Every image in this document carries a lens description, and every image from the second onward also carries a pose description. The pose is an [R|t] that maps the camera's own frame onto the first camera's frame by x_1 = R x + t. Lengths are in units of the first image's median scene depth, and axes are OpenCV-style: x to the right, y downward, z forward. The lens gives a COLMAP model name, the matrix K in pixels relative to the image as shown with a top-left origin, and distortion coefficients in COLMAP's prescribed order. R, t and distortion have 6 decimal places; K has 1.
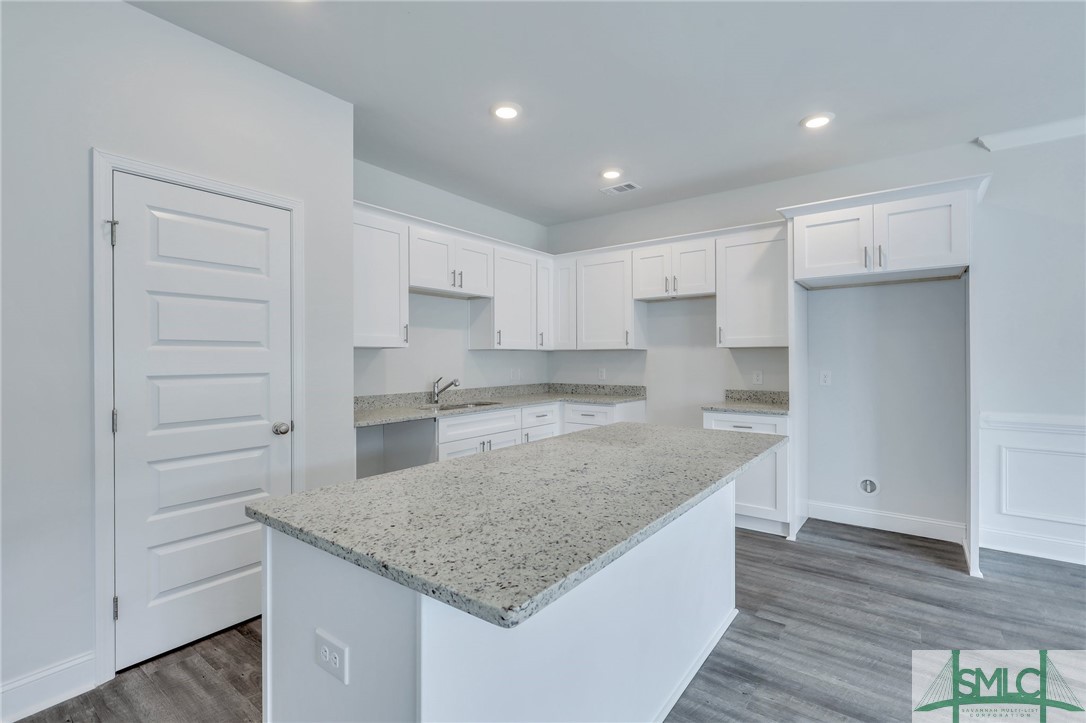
lens RADIAL K [[493.6, 0, 543.8], [0, 493.6, 356.9], [0, 0, 1]] dist [0.000001, 0.000460]
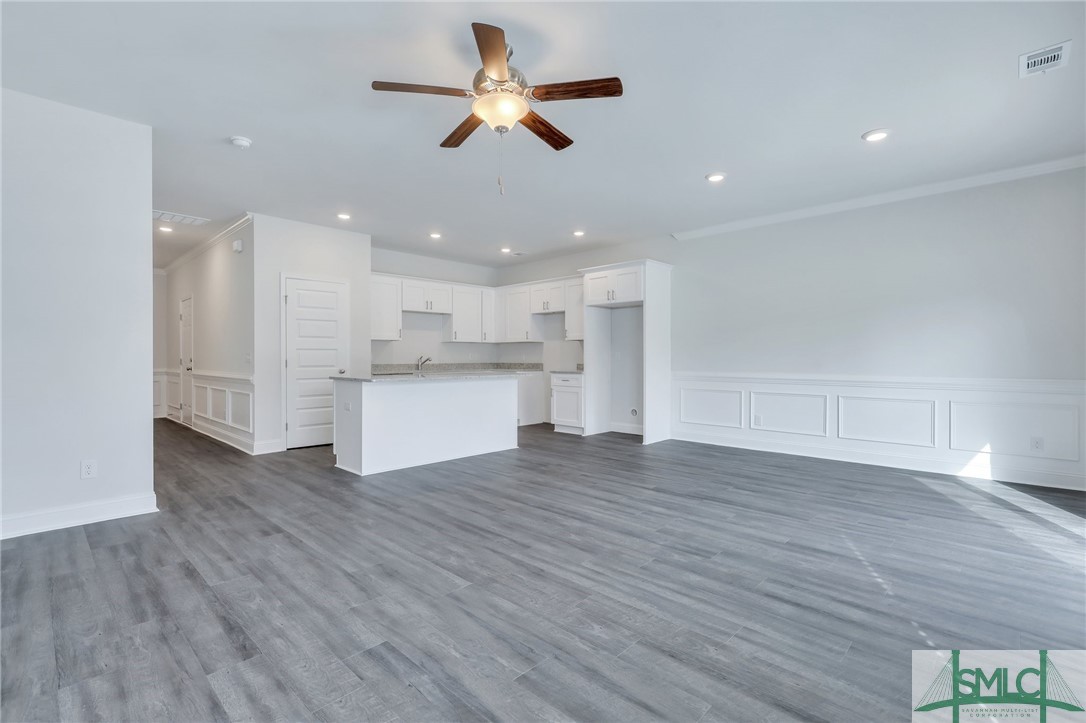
lens RADIAL K [[493.6, 0, 543.8], [0, 493.6, 356.9], [0, 0, 1]] dist [0.000001, 0.000460]
pose [[0.992440, 0.001259, -0.122727, 0.514658], [-0.001117, 0.999999, 0.001222, 0.042784], [0.122729, -0.001076, 0.992440, -0.877645]]
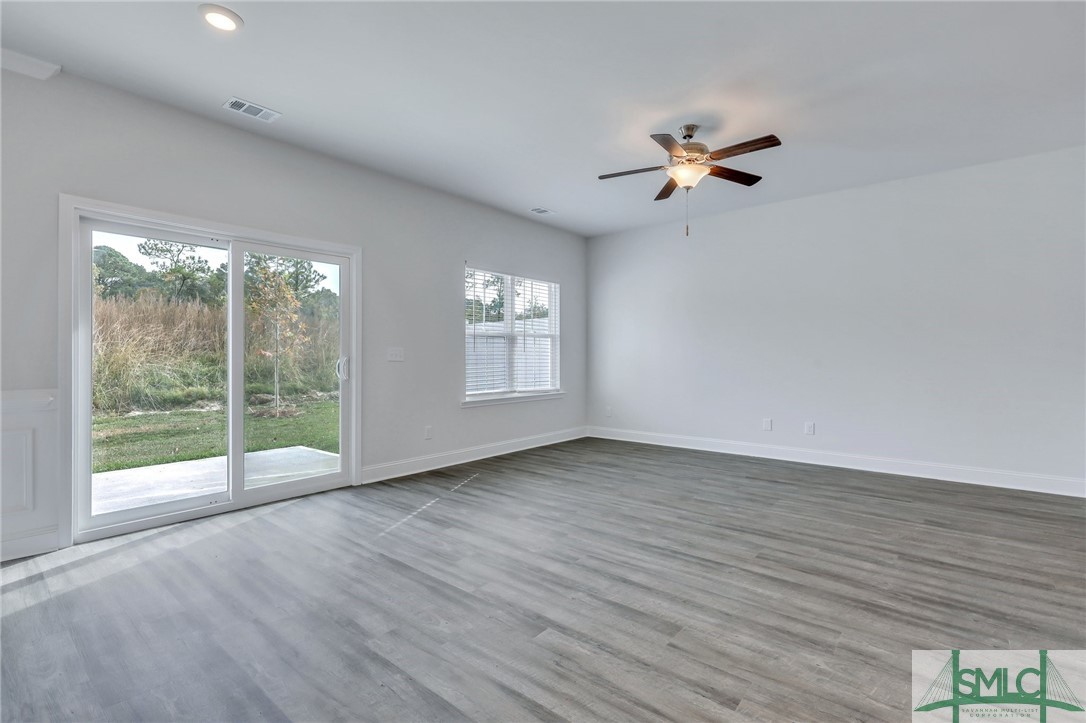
lens RADIAL K [[493.6, 0, 543.8], [0, 493.6, 356.9], [0, 0, 1]] dist [0.000001, 0.000460]
pose [[-0.998574, 0.002365, 0.053332, 0.591288], [0.002242, 0.999995, -0.002373, 0.048103], [-0.053337, -0.002250, -0.998574, 0.706727]]
